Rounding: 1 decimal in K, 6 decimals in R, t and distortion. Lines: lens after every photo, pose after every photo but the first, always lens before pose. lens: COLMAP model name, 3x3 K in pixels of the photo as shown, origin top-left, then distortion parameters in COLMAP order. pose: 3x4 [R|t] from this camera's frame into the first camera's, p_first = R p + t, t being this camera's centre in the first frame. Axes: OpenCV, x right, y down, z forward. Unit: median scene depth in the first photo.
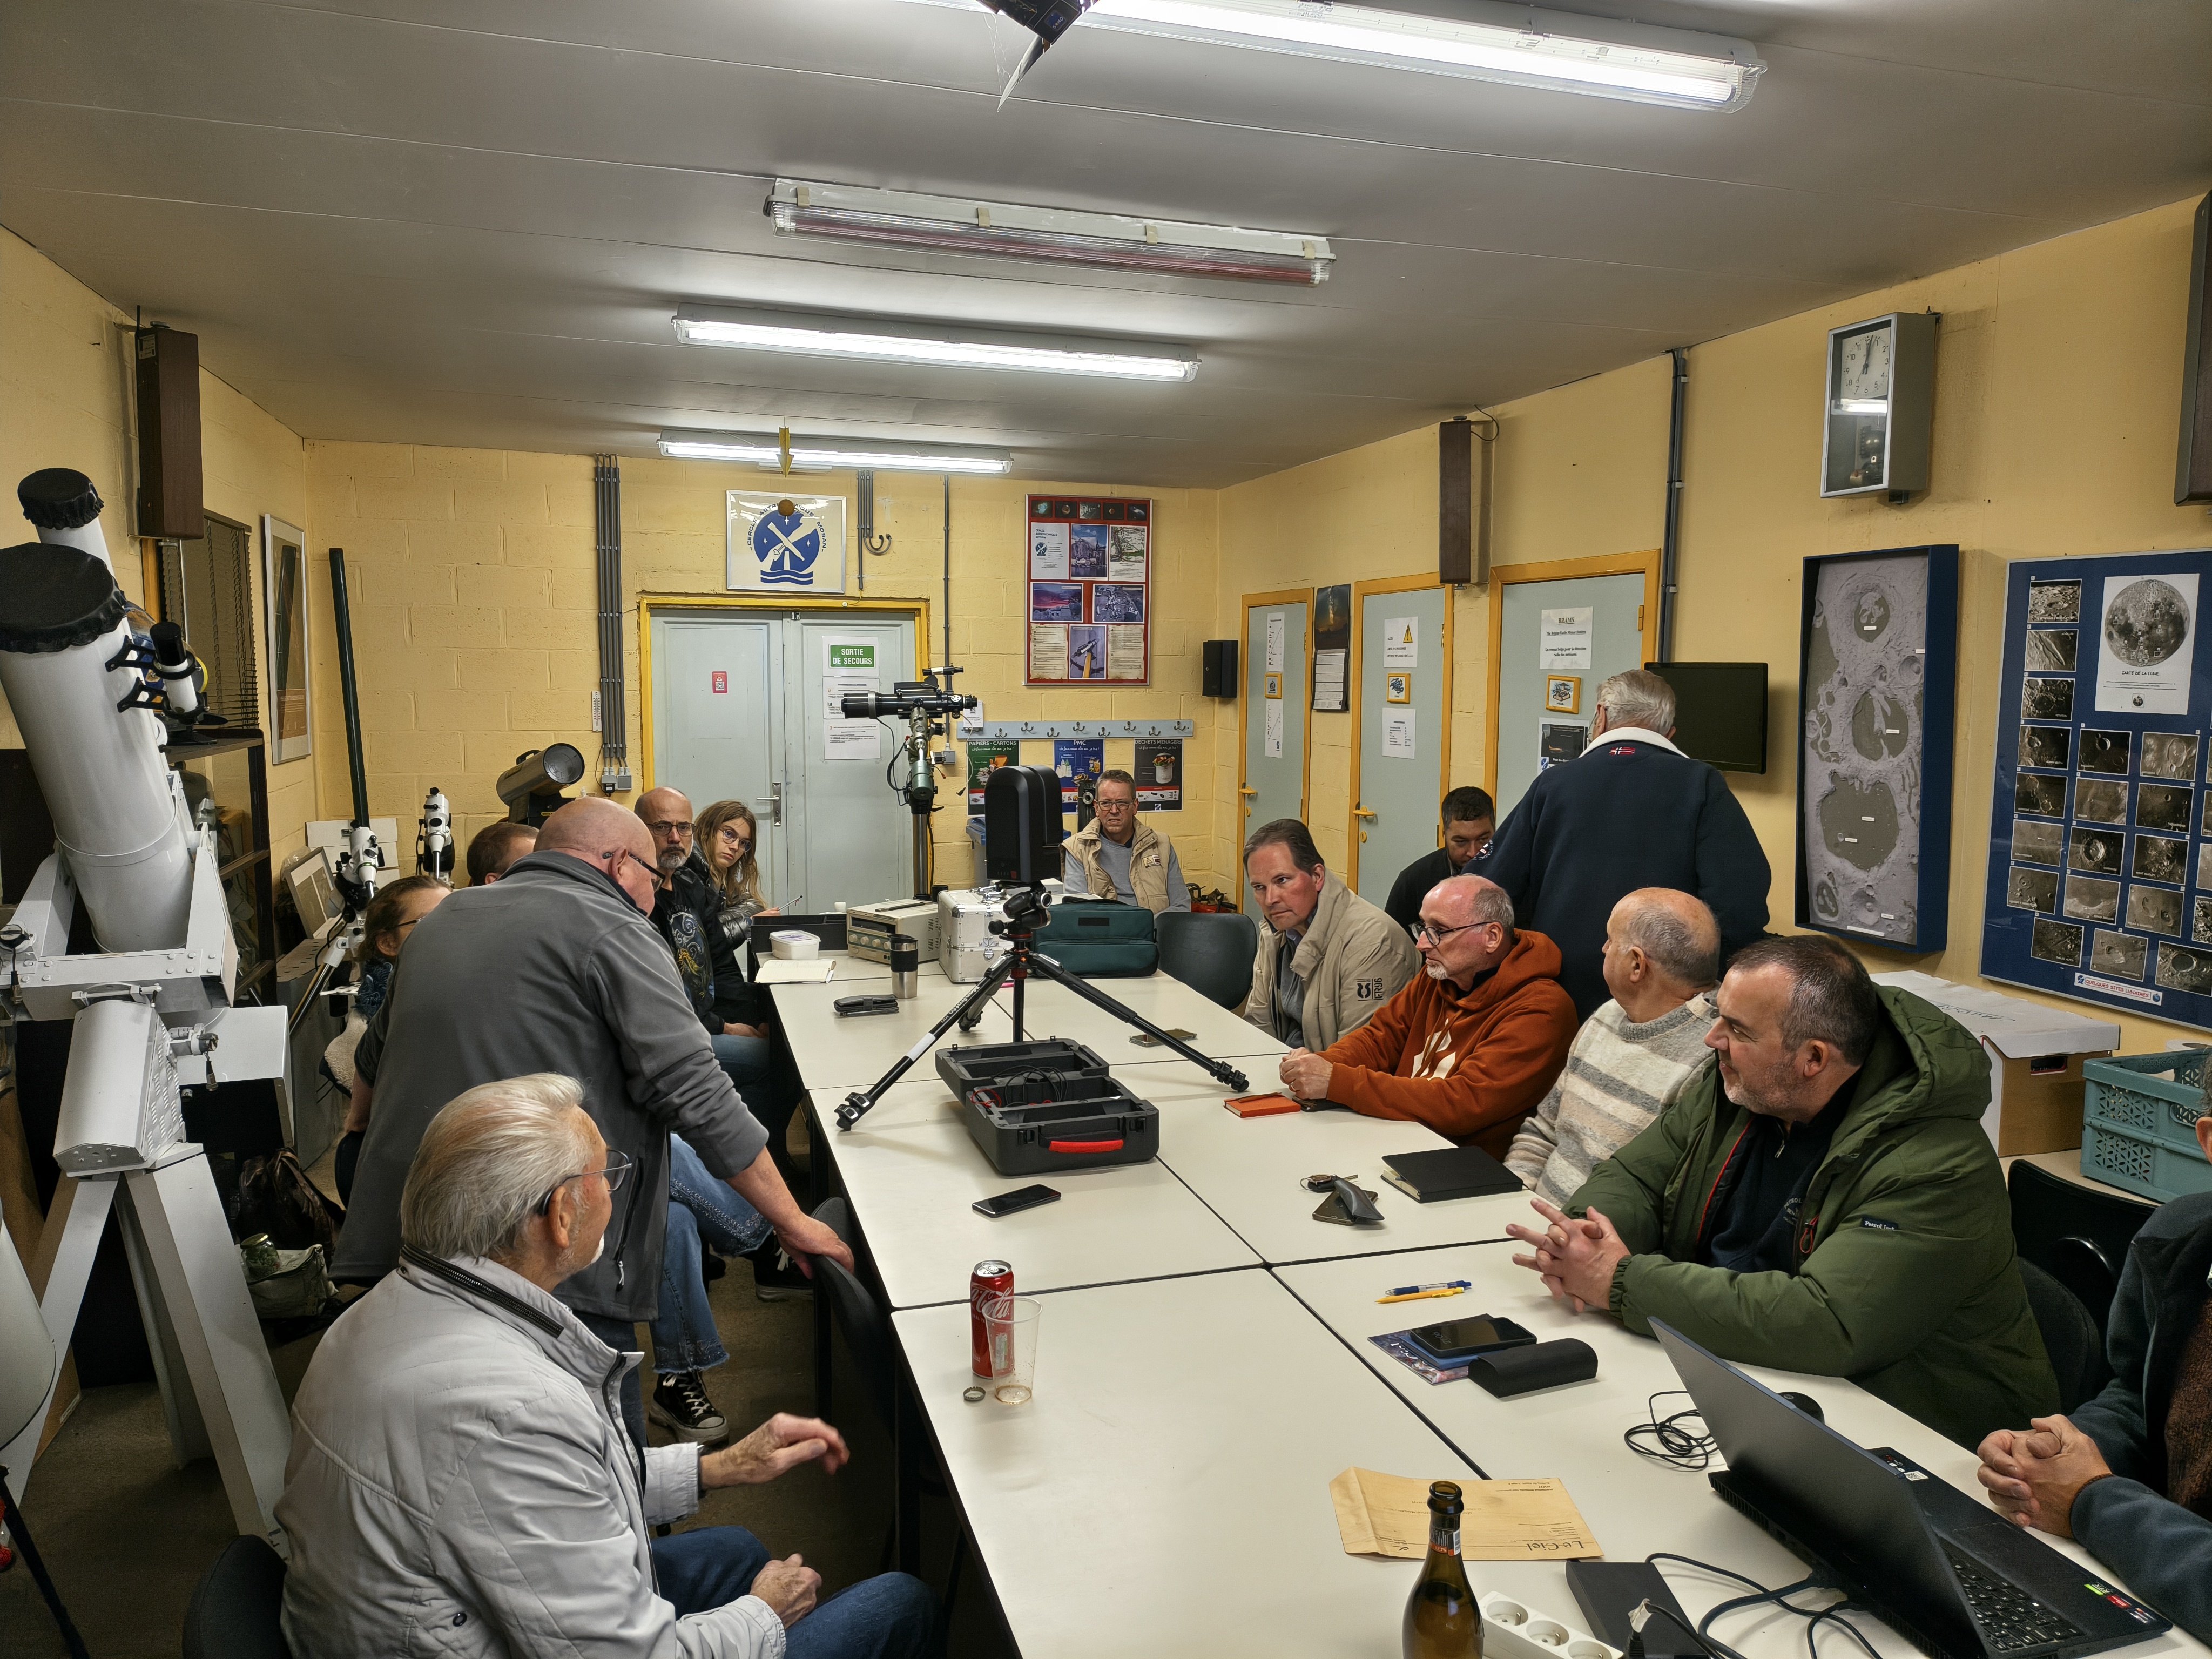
lens RADIAL K [[1524.1, 0, 1084.3], [0, 1524.1, 834.7], [0, 0, 1]] dist [0.039874, -0.051869]
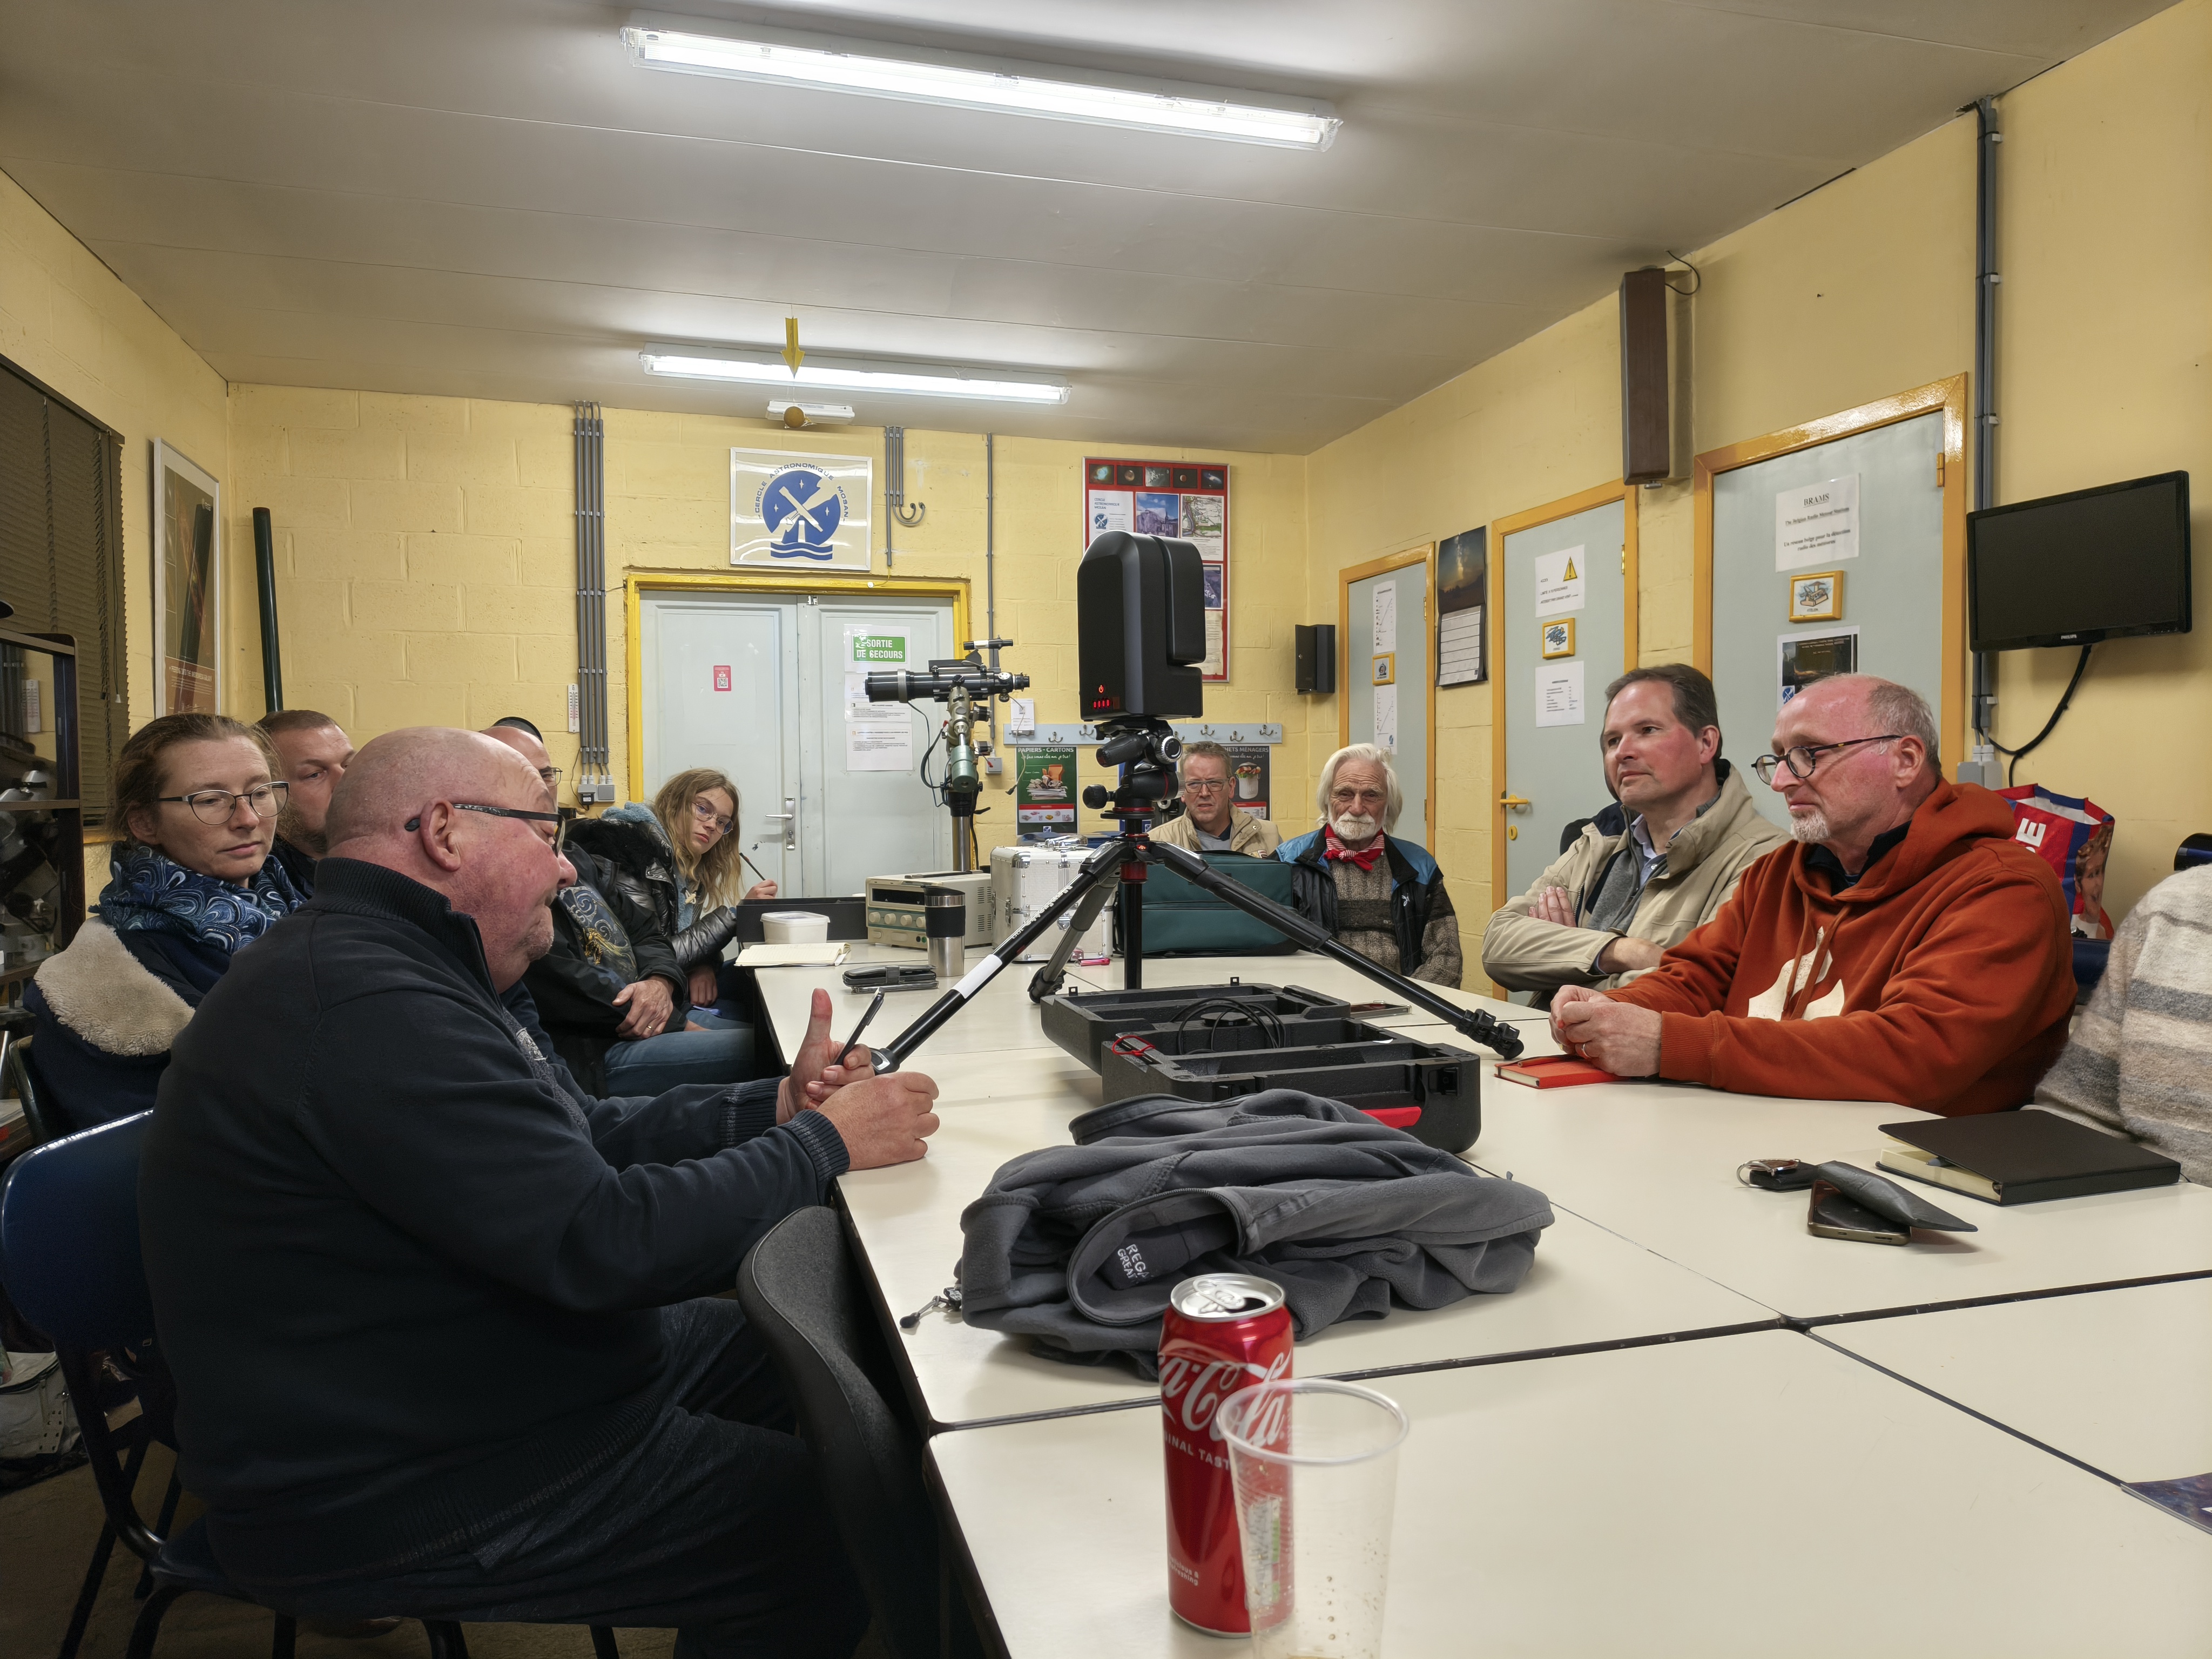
lens RADIAL K [[1524.1, 0, 1096.5], [0, 1524.1, 835.1], [0, 0, 1]] dist [0.039874, -0.051869]
pose [[0.999818, -0.012827, -0.014122, -0.024711], [0.011699, 0.996943, -0.077255, 0.061676], [0.015069, 0.077076, 0.996911, 0.194192]]
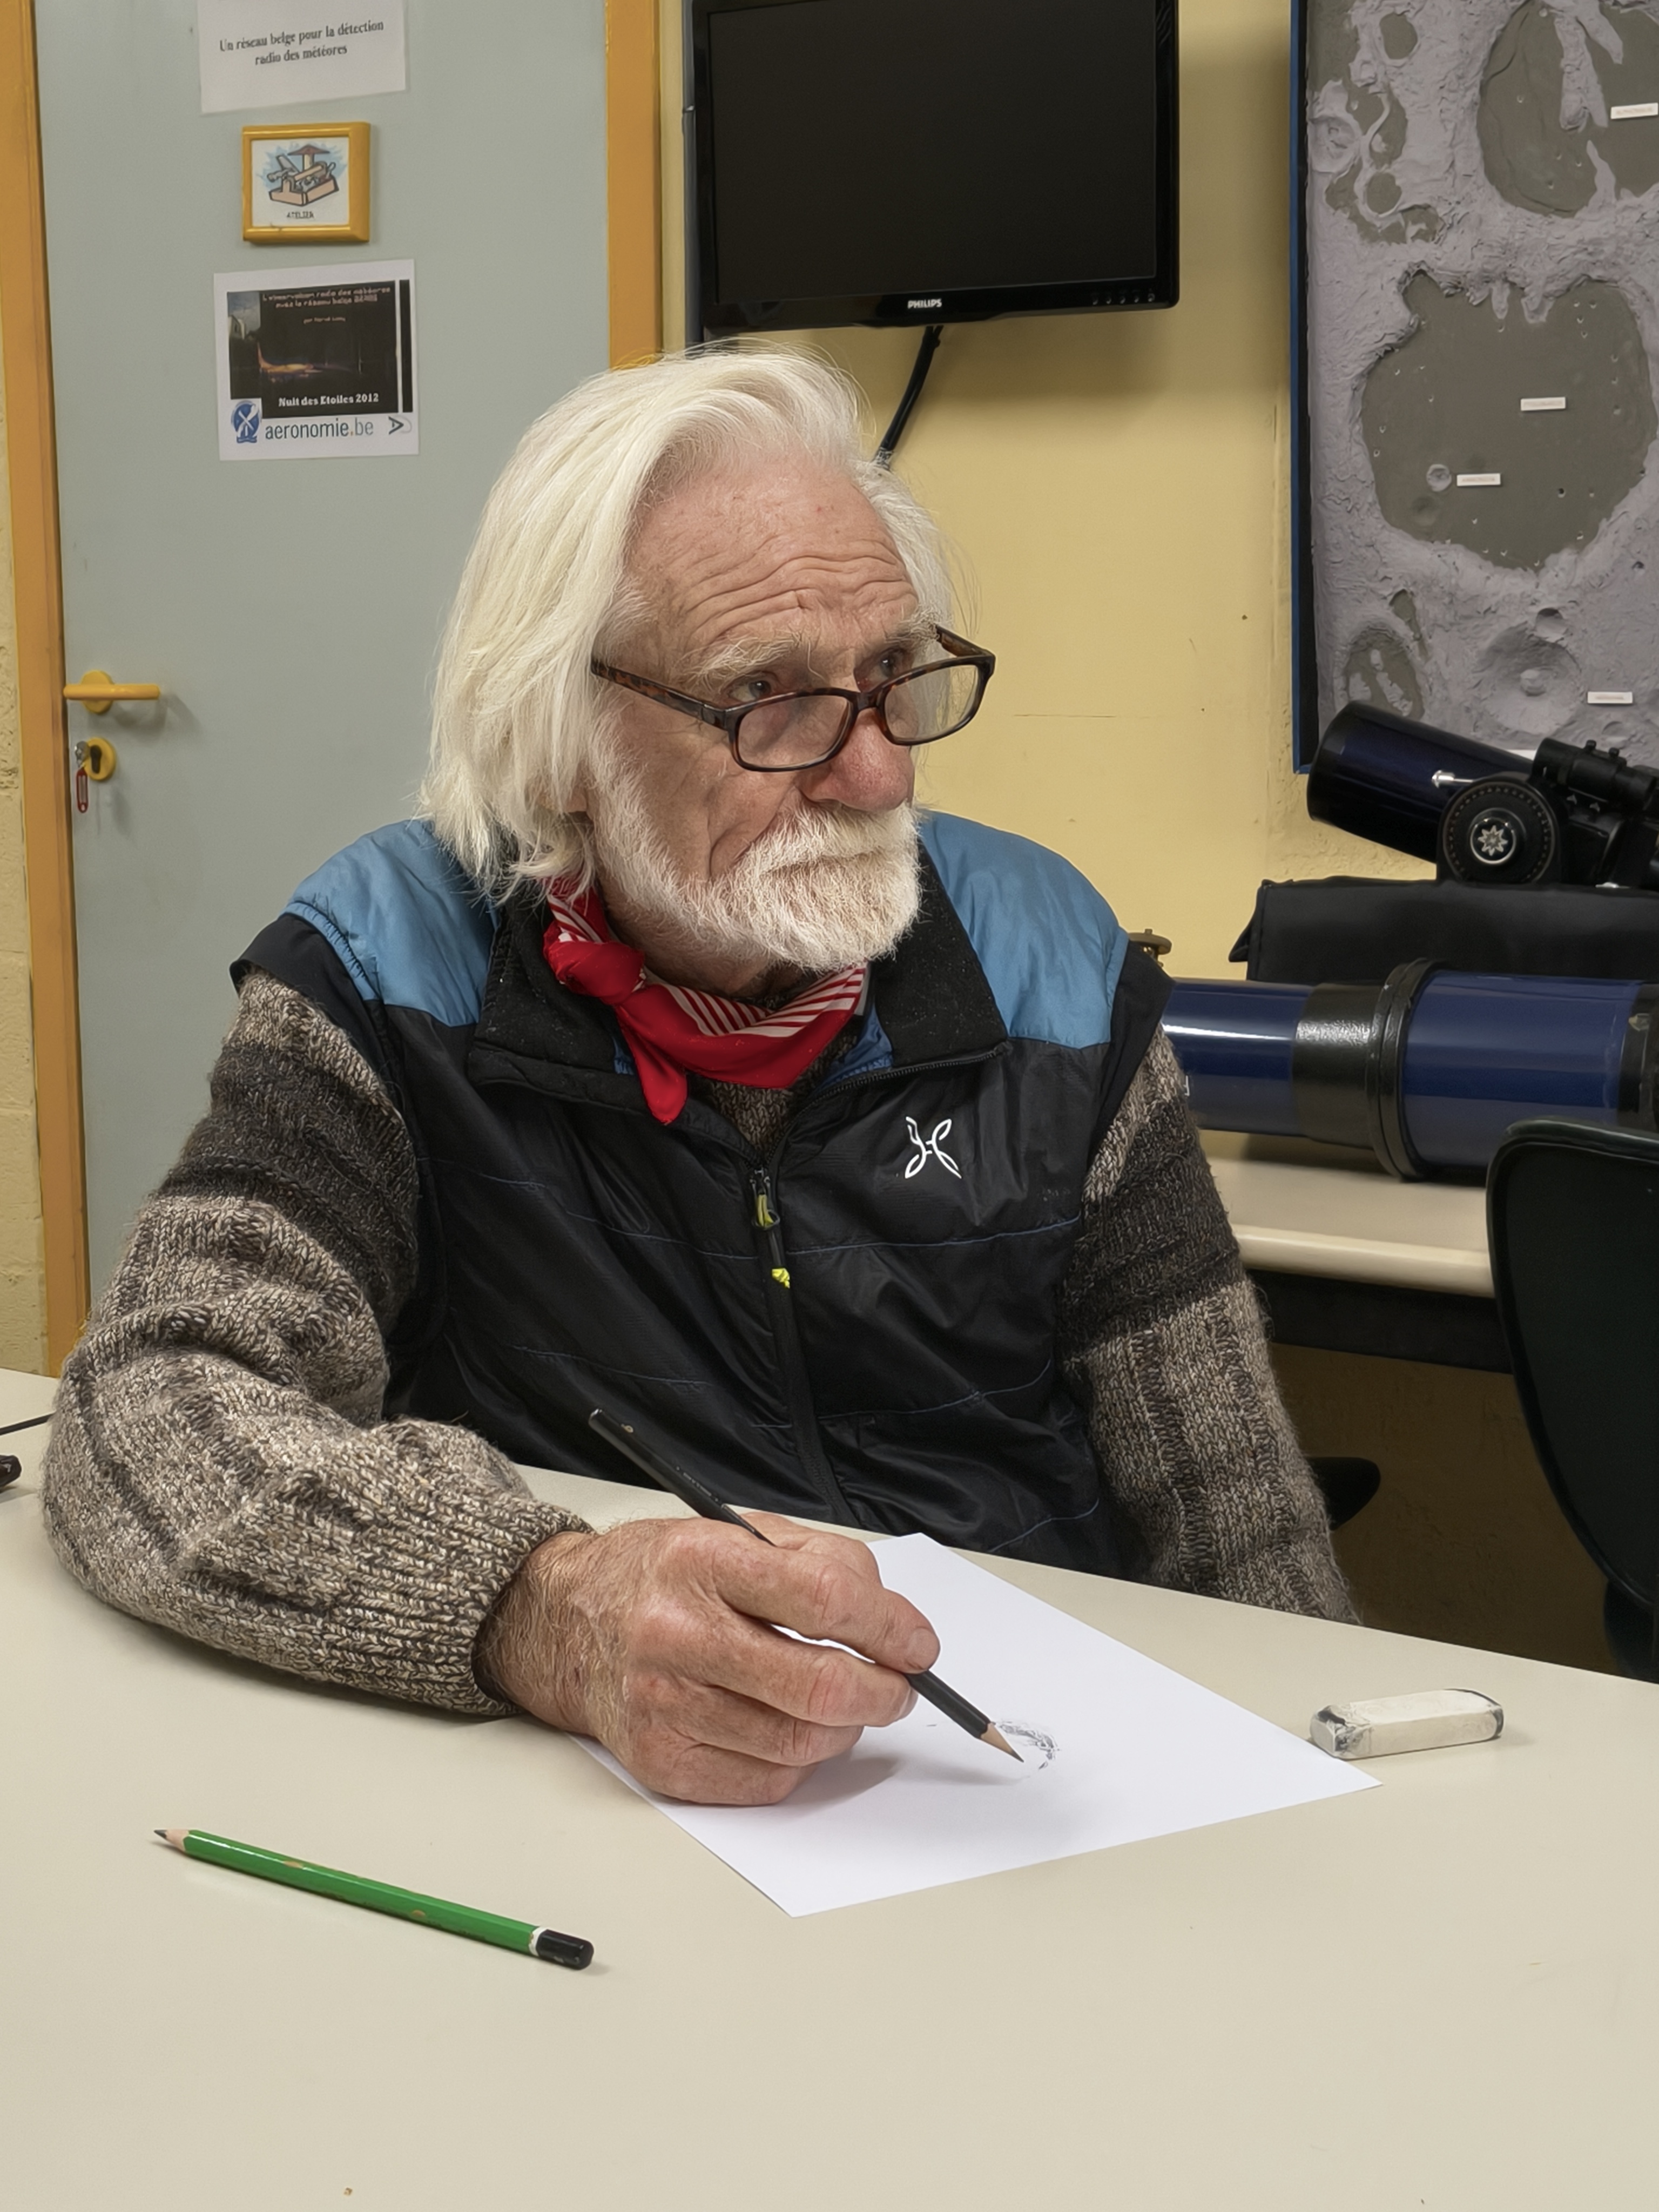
lens RADIAL K [[3039.8, 0, 883.4], [0, 3039.8, 1080.4], [0, 0, 1]] dist [0.017007, 0.000000]
pose [[0.753077, -0.104086, 0.649647, -0.017869], [0.078666, 0.994568, 0.068158, 0.045071], [-0.653213, -0.000223, 0.757175, 0.348929]]
